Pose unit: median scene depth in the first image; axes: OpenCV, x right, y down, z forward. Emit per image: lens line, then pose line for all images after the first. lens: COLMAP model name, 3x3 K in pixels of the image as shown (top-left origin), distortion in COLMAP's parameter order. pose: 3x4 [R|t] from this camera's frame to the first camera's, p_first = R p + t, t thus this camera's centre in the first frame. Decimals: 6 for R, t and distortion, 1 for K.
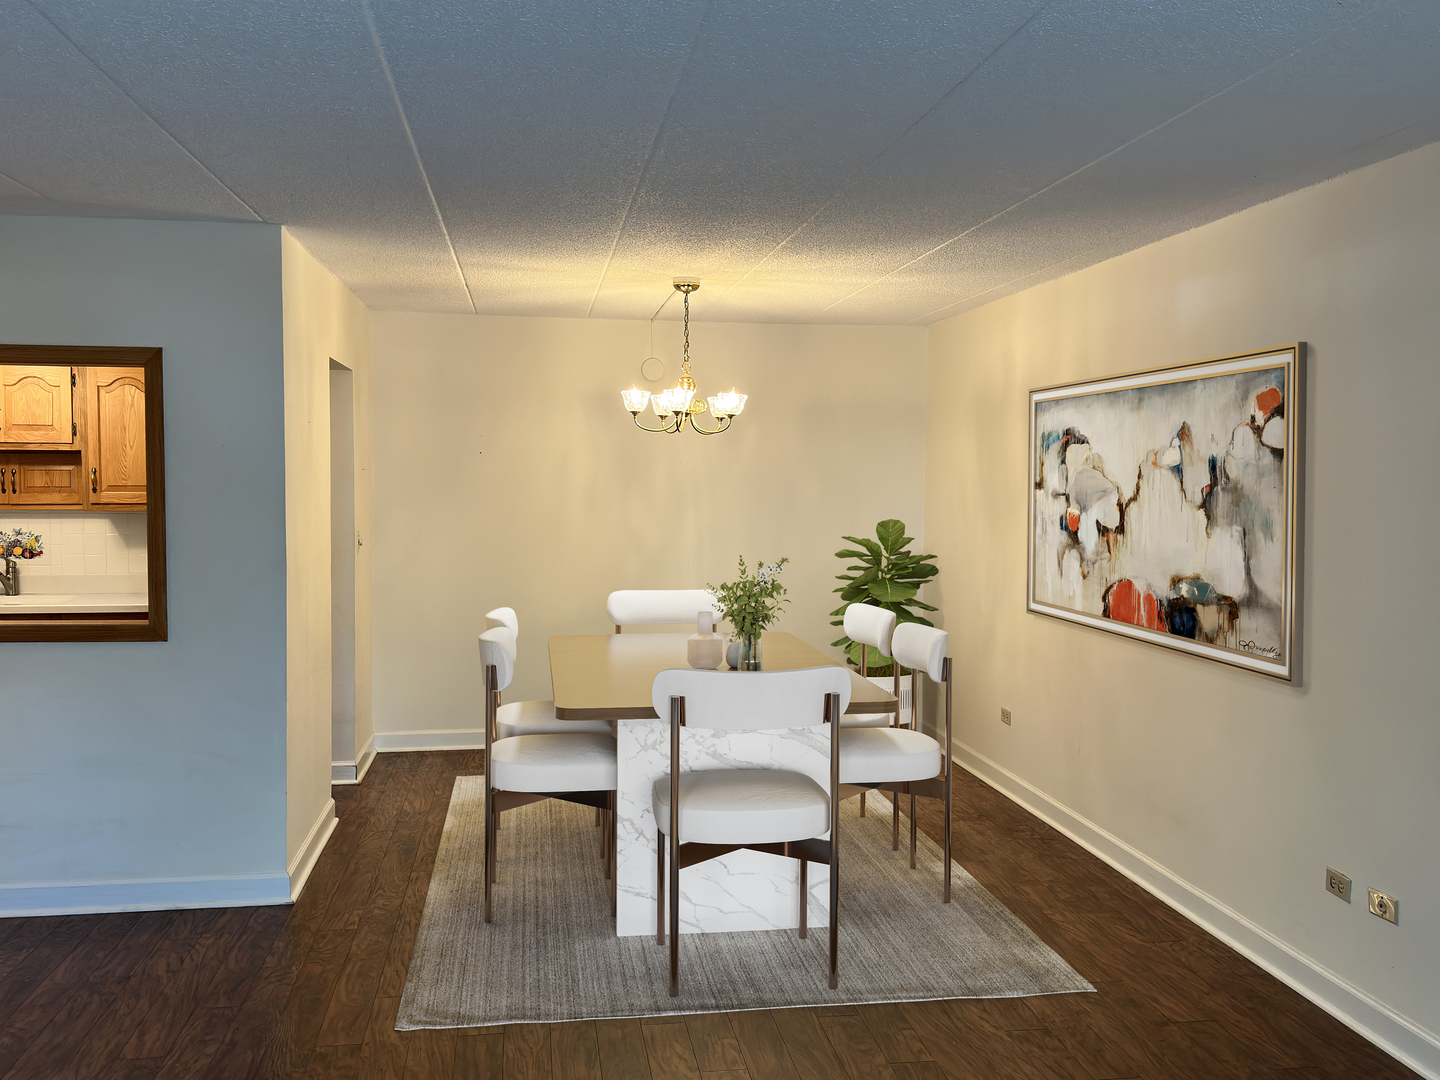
lens RADIAL K [[1304.3, 0, 720.1], [0, 1304.3, 538.2], [0, 0, 1]] dist [-0.002091, 0.000000]
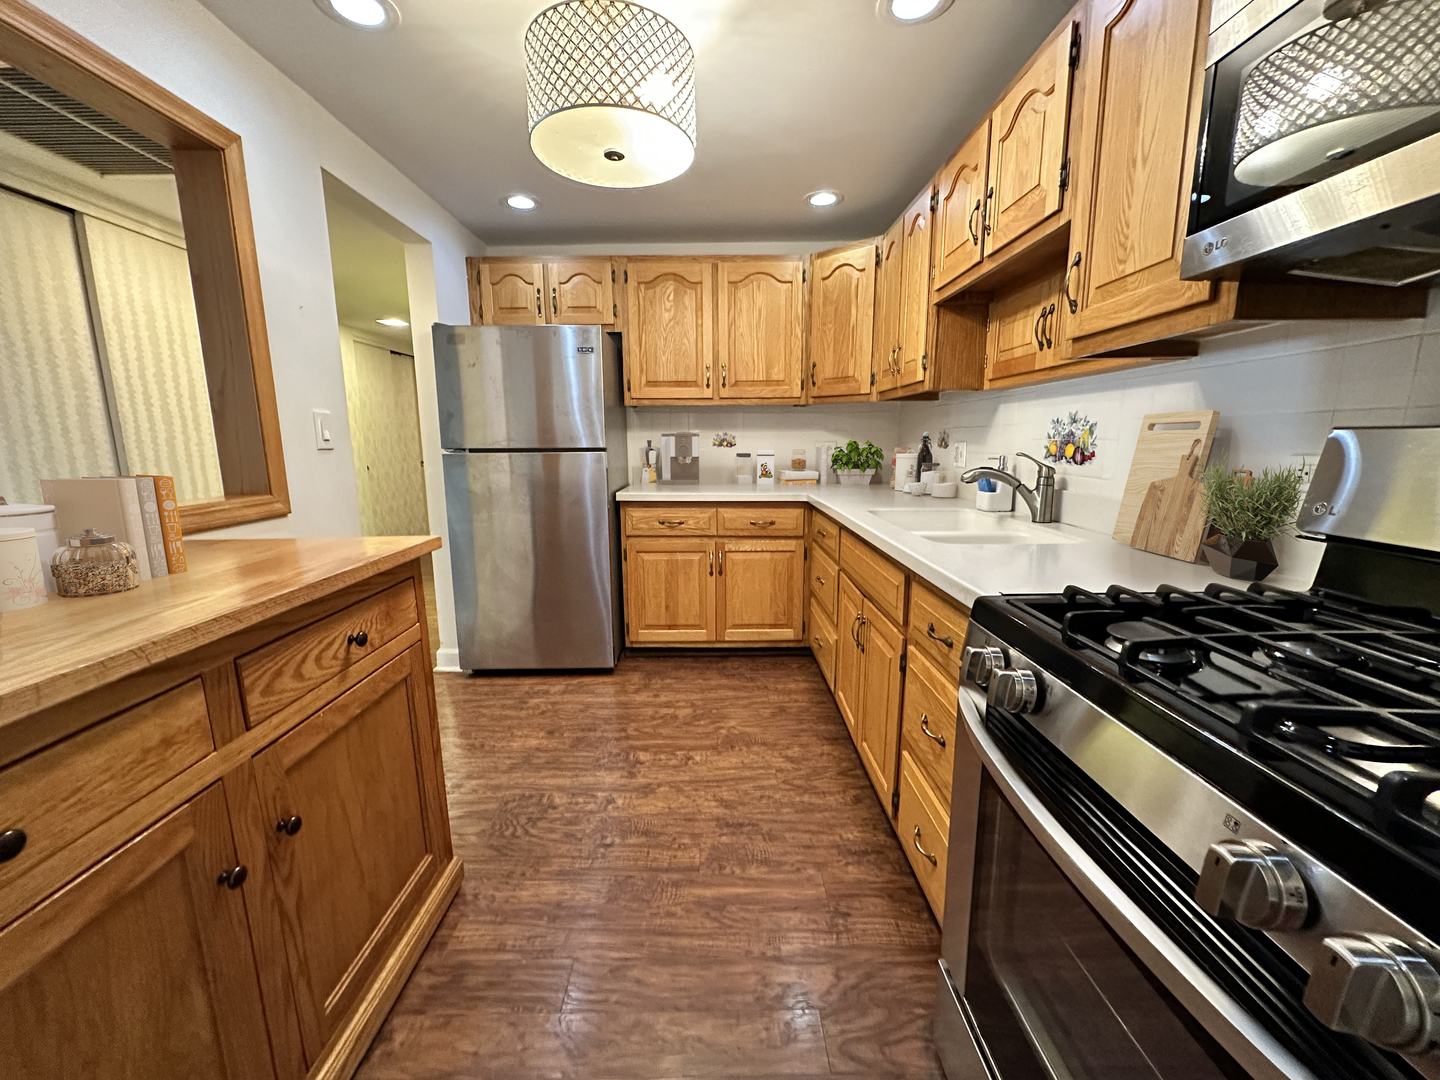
lens RADIAL K [[585.1, 0, 716.6], [0, 585.1, 540.7], [0, 0, 1]] dist [-0.002066, -0.000042]
pose [[-0.140060, 0.160327, -0.977076, -0.251078], [-0.031501, 0.985582, 0.166238, 0.010818], [0.989642, 0.054062, -0.132990, 0.878918]]
